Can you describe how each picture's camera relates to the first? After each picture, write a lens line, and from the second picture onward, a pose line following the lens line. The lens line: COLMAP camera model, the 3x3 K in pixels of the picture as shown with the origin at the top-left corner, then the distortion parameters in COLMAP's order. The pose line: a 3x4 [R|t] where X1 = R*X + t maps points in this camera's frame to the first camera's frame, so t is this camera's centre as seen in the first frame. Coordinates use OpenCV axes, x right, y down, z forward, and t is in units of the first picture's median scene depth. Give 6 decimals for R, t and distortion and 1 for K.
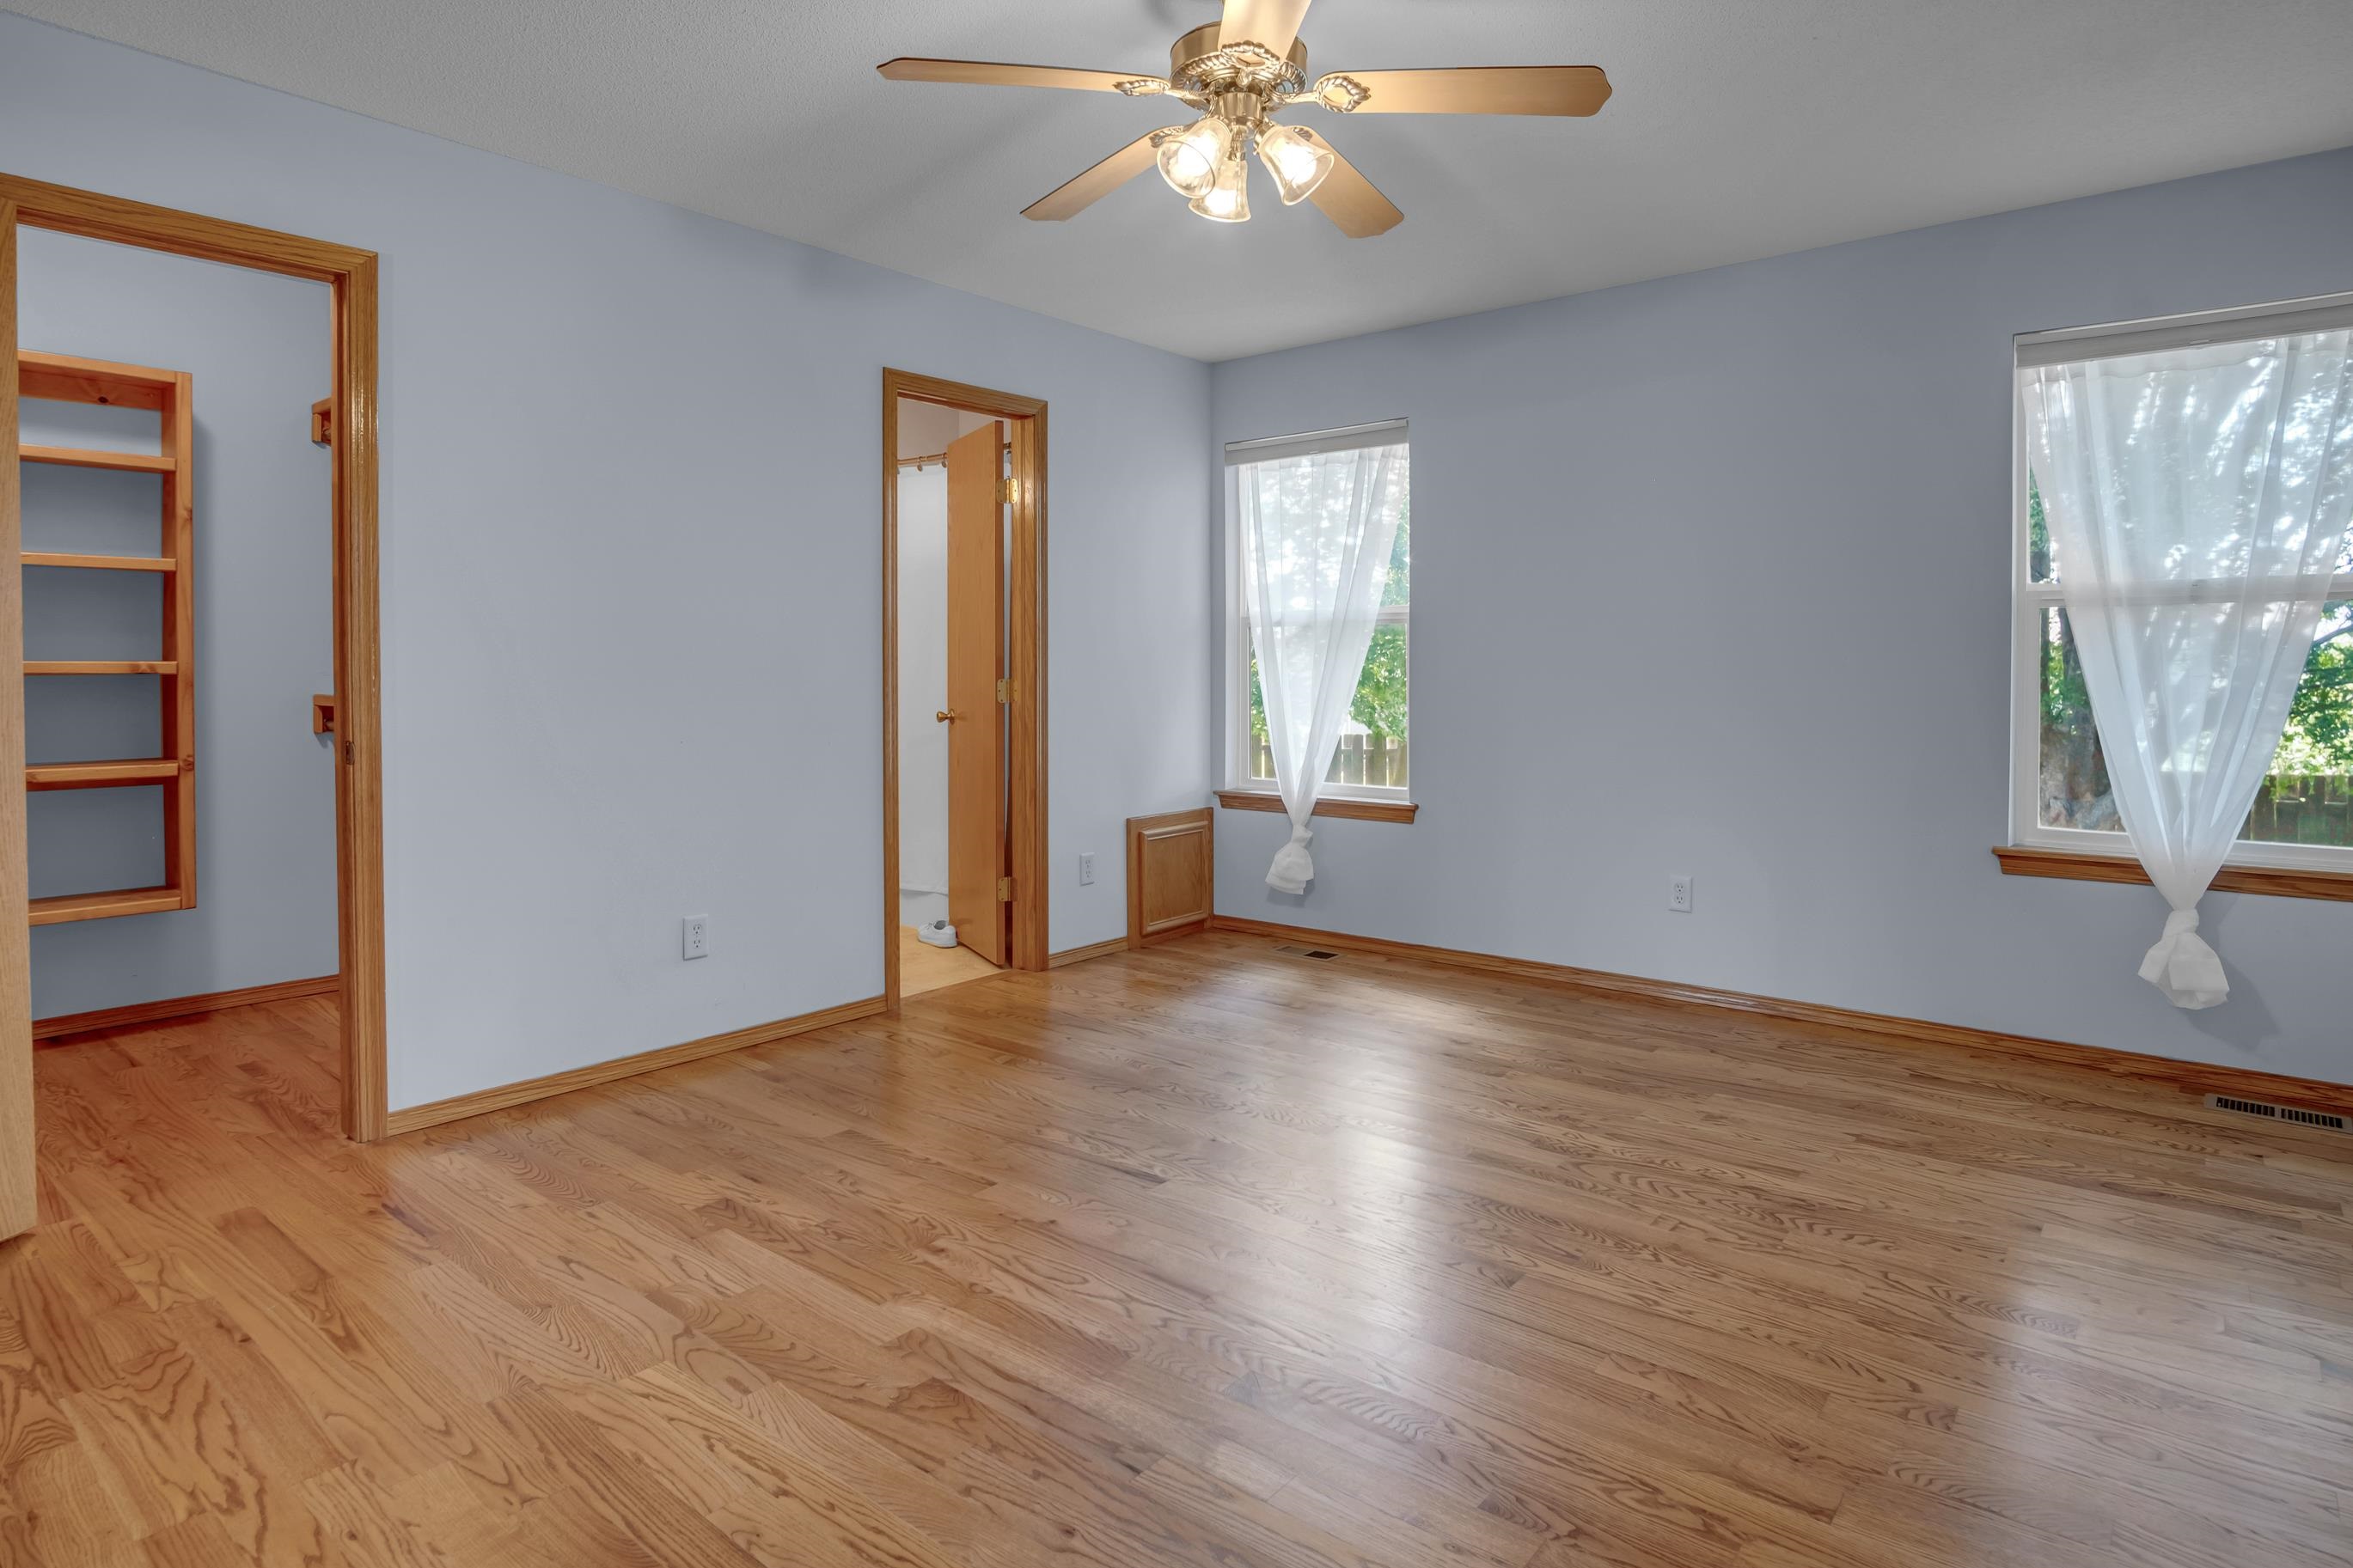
lens RADIAL K [[1291.8, 0, 1201.0], [0, 1291.8, 674.3], [0, 0, 1]] dist [-0.017875, 0.001860]
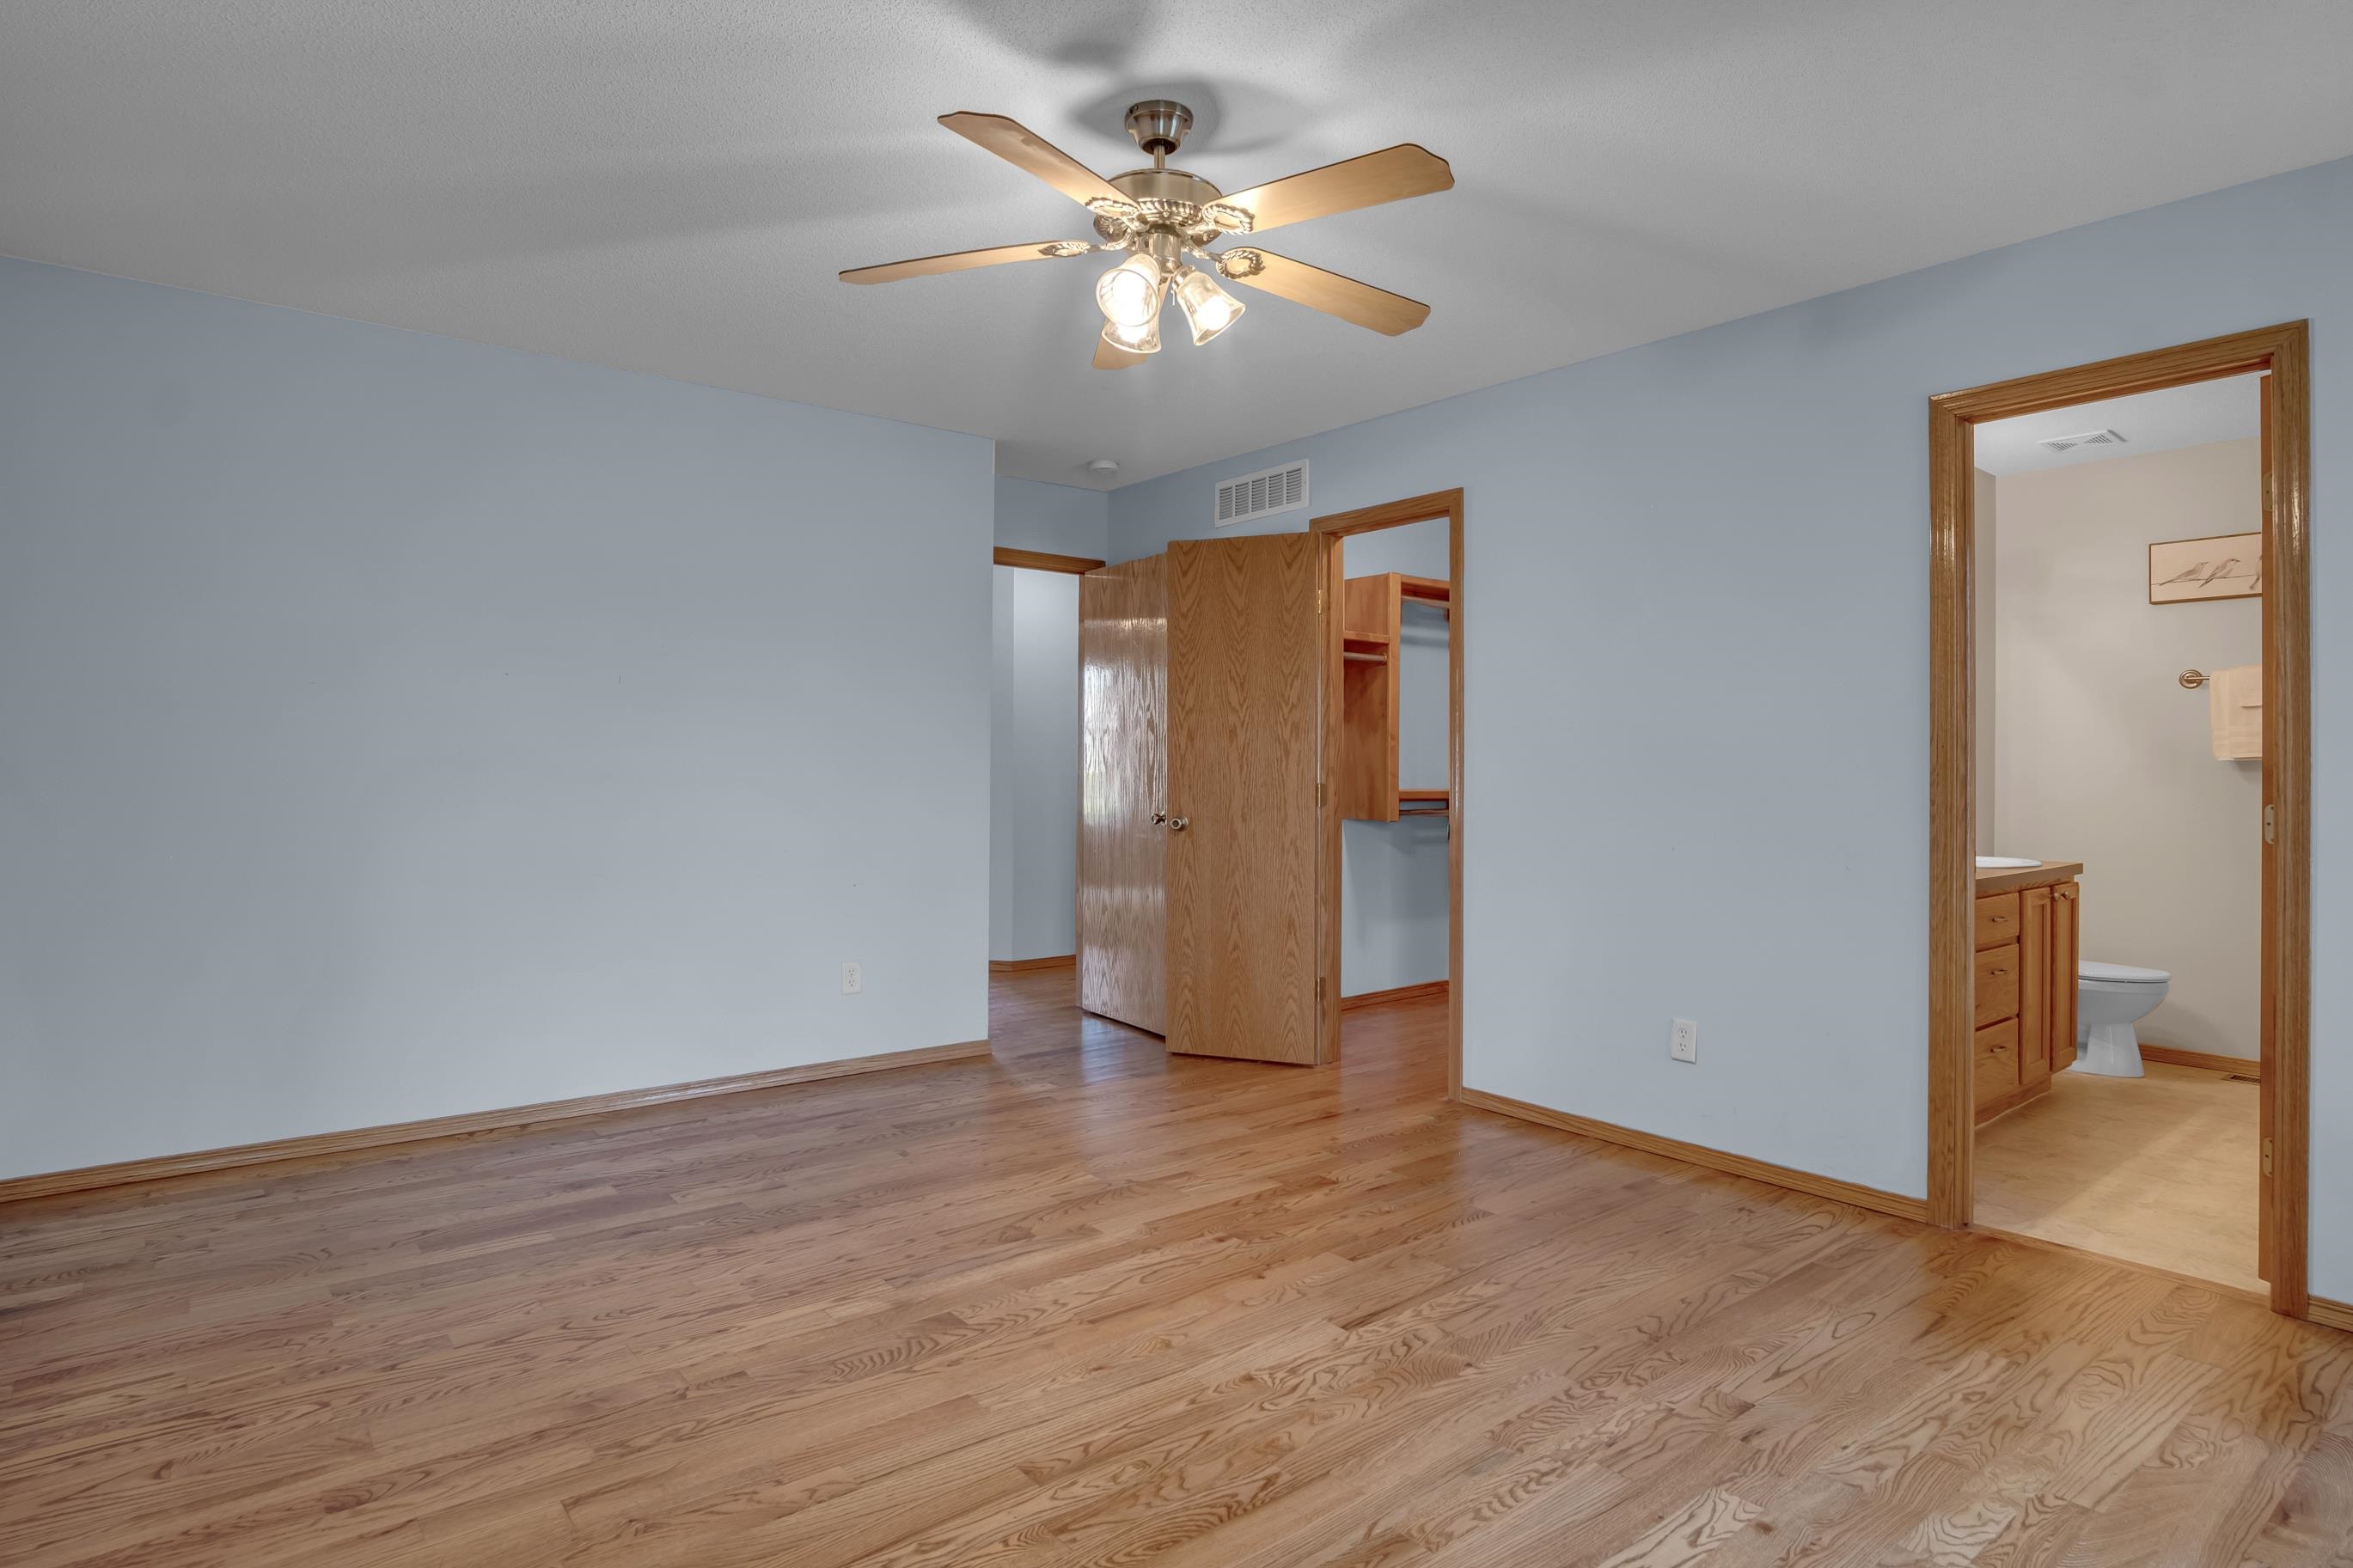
lens RADIAL K [[1262.1, 0, 1178.9], [0, 1262.1, 763.6], [0, 0, 1]] dist [-0.025510, 0.001093]
pose [[-0.211832, -0.005206, -0.977292, 0.941076], [-0.015560, 0.999877, -0.001953, -0.015909], [0.977182, 0.014793, -0.211887, 1.124641]]
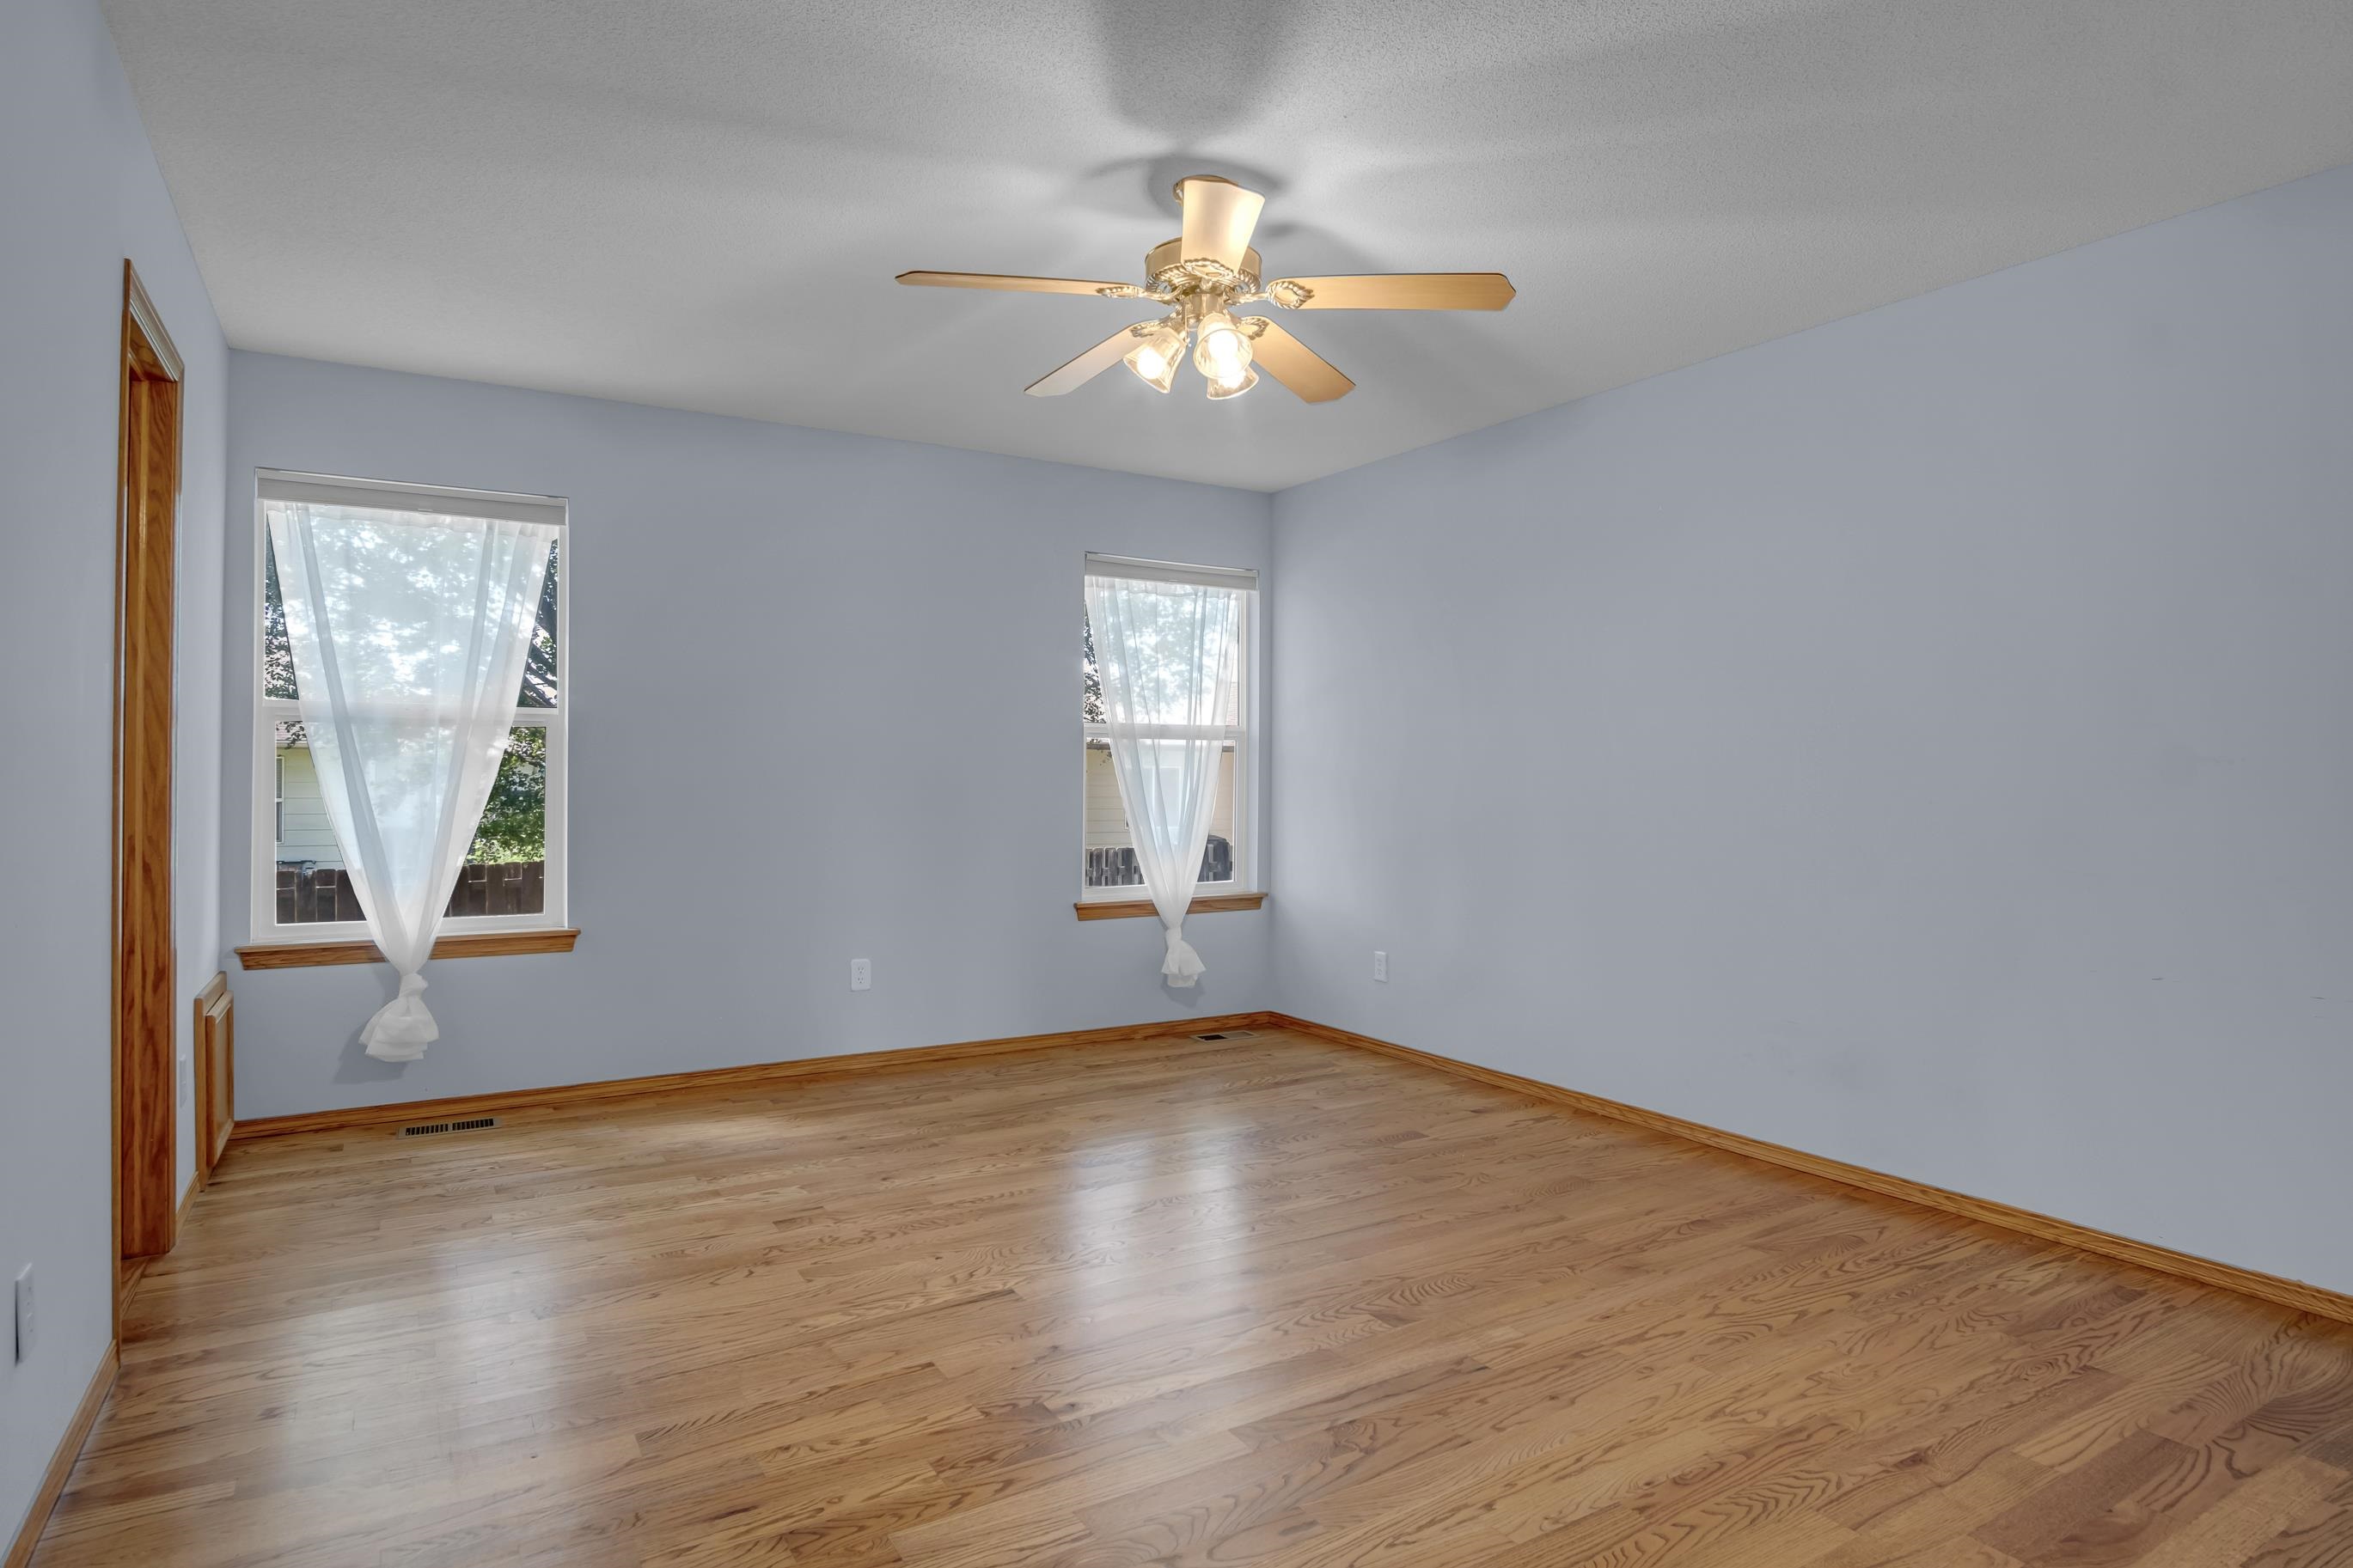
lens RADIAL K [[1262.1, 0, 1178.9], [0, 1262.1, 763.6], [0, 0, 1]] dist [-0.025510, 0.001093]
pose [[0.337514, 0.013433, 0.941225, -0.958607], [0.000136, 0.999897, -0.014319, -0.003491], [-0.941320, 0.004961, 0.337478, 0.573064]]
